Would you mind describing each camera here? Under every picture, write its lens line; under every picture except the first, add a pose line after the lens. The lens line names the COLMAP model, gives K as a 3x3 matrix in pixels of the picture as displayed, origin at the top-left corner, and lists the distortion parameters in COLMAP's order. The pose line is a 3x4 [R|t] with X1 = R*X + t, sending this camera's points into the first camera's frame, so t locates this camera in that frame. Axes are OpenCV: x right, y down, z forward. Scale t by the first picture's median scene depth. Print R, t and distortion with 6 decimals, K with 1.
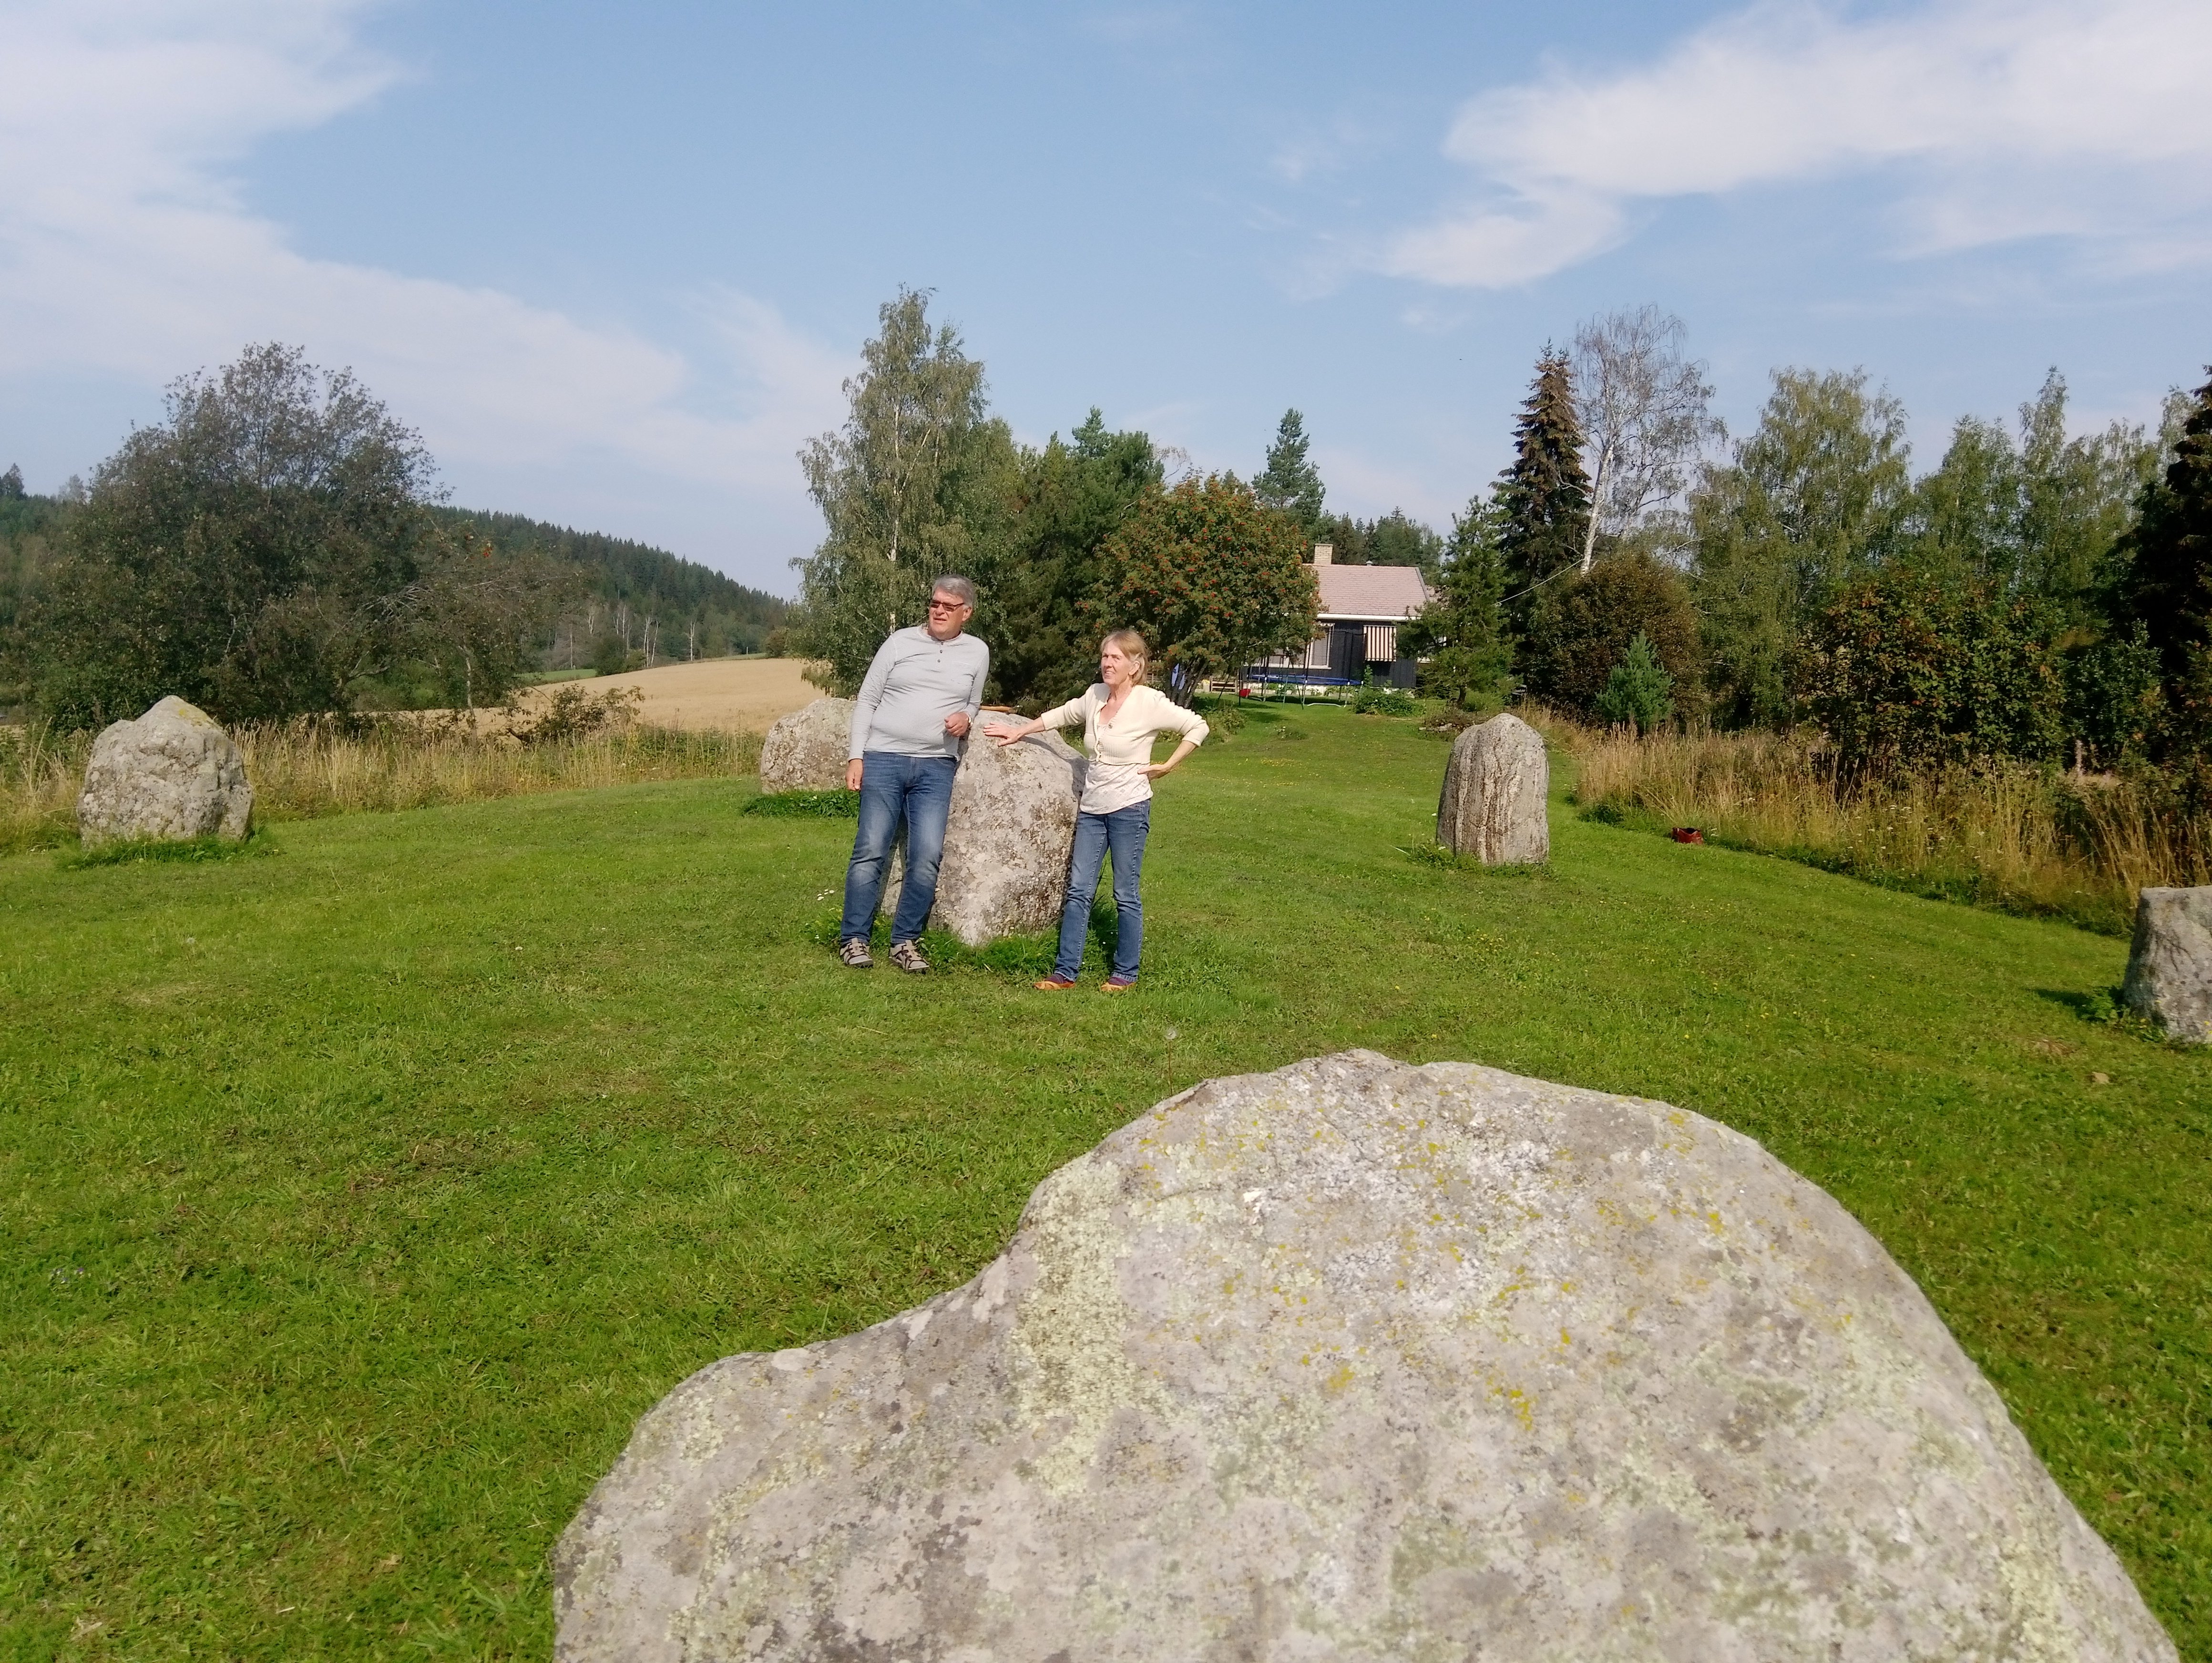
lens RADIAL K [[1685.7, 0, 1017.4], [0, 1685.7, 843.7], [0, 0, 1]] dist [0.022116, -0.052670]
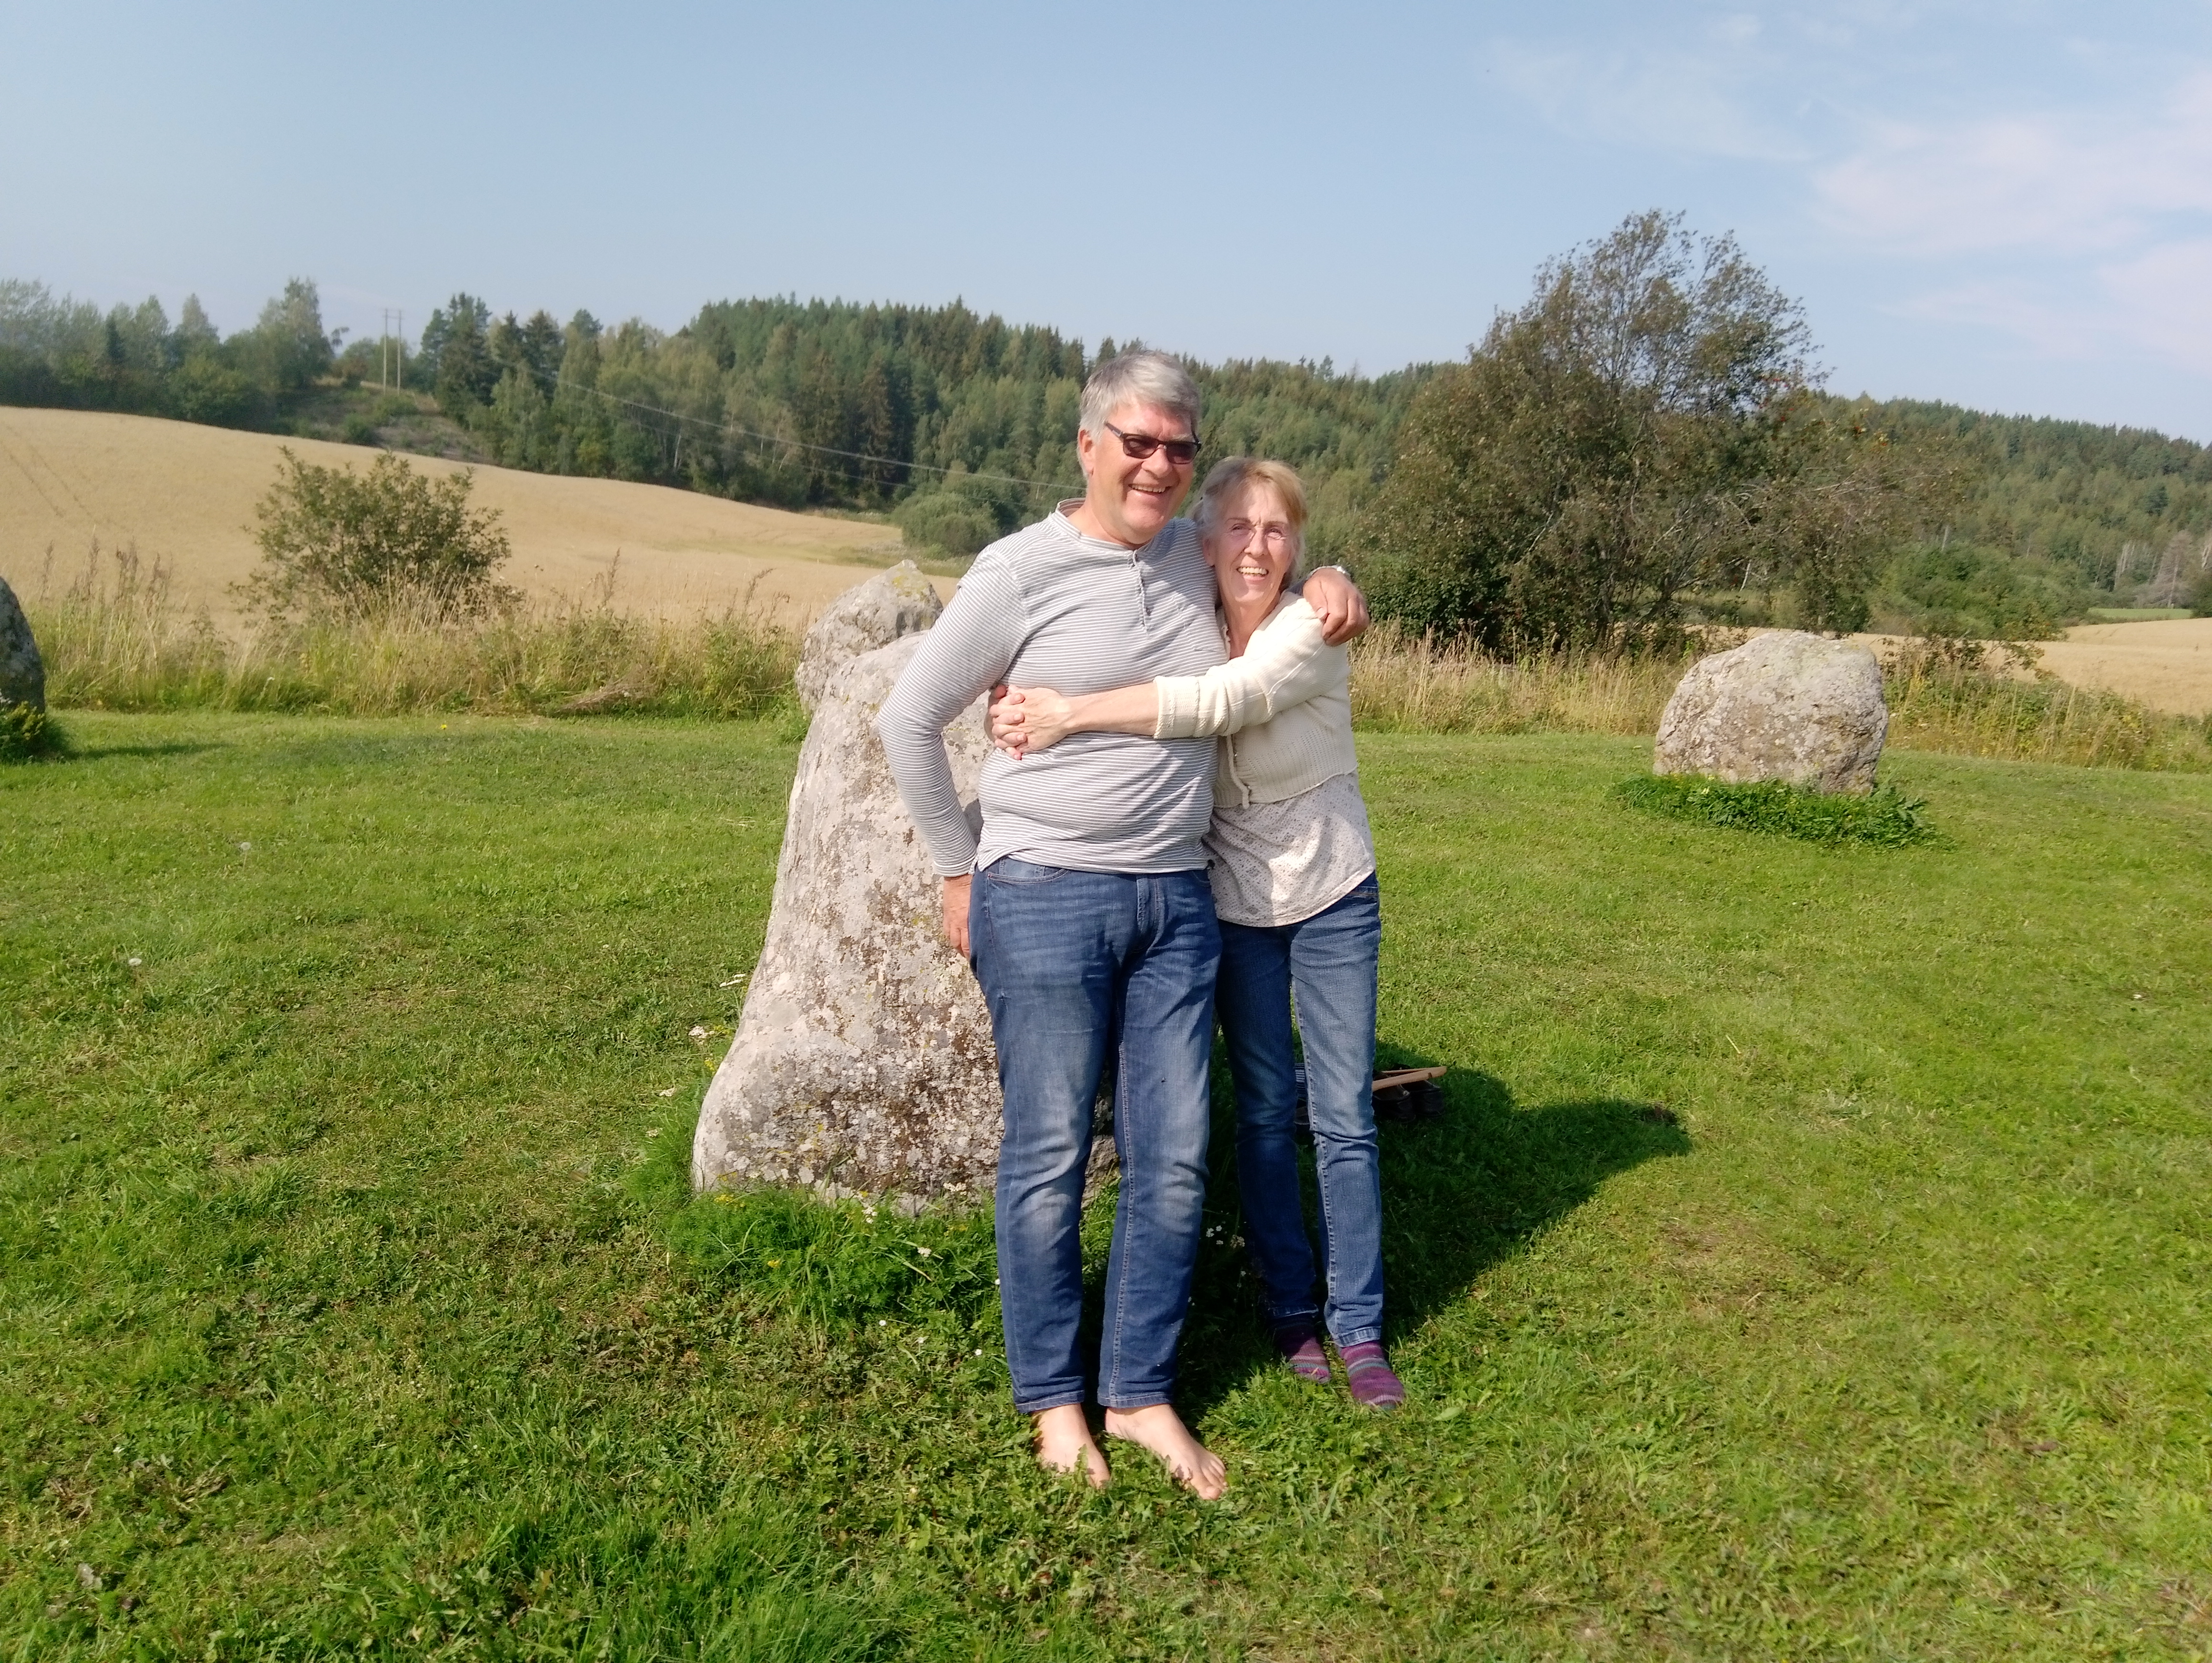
lens RADIAL K [[1685.7, 0, 1111.2], [0, 1685.7, 842.7], [0, 0, 1]] dist [0.022116, -0.052670]
pose [[0.673401, 0.171481, -0.719115, 0.074382], [-0.137795, 0.984794, 0.105799, -0.018438], [0.726322, 0.027845, 0.686790, 0.178242]]
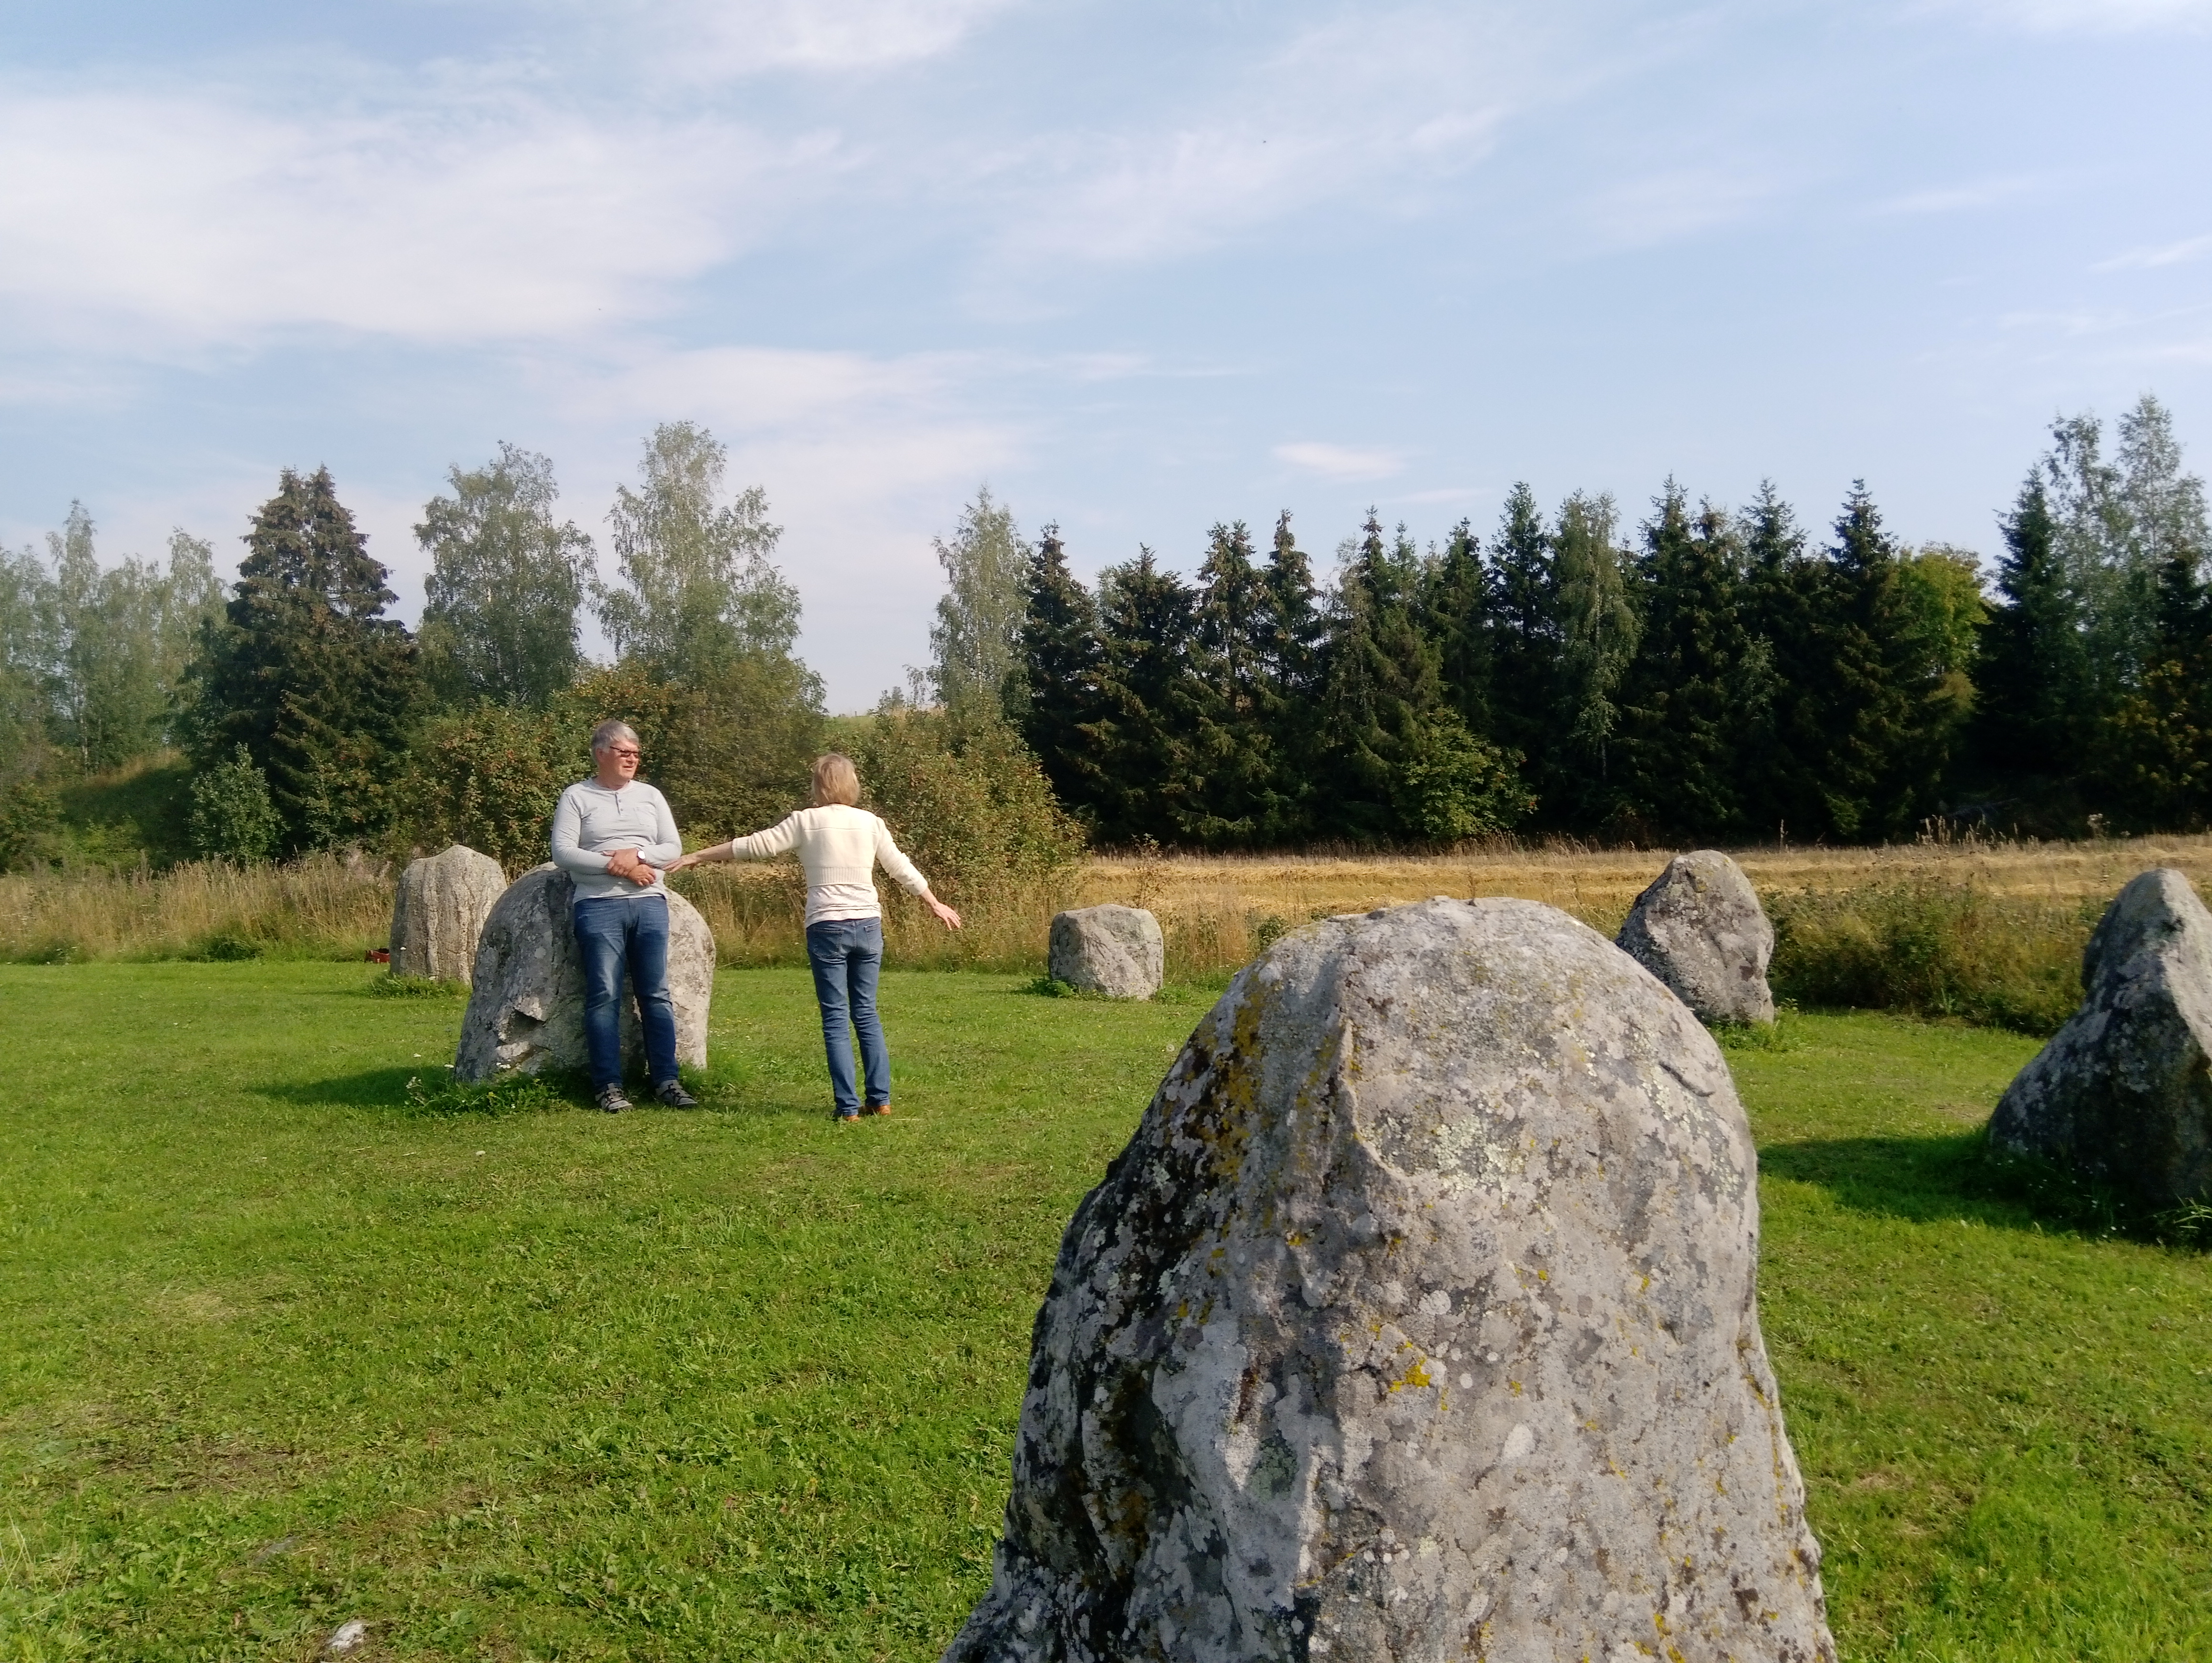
lens RADIAL K [[1685.7, 0, 1124.3], [0, 1685.7, 847.9], [0, 0, 1]] dist [0.022116, -0.052670]
pose [[0.411579, -0.074133, 0.908354, -0.187721], [0.137459, 0.990334, 0.018540, -0.013779], [-0.900948, 0.117231, 0.417791, 0.064440]]
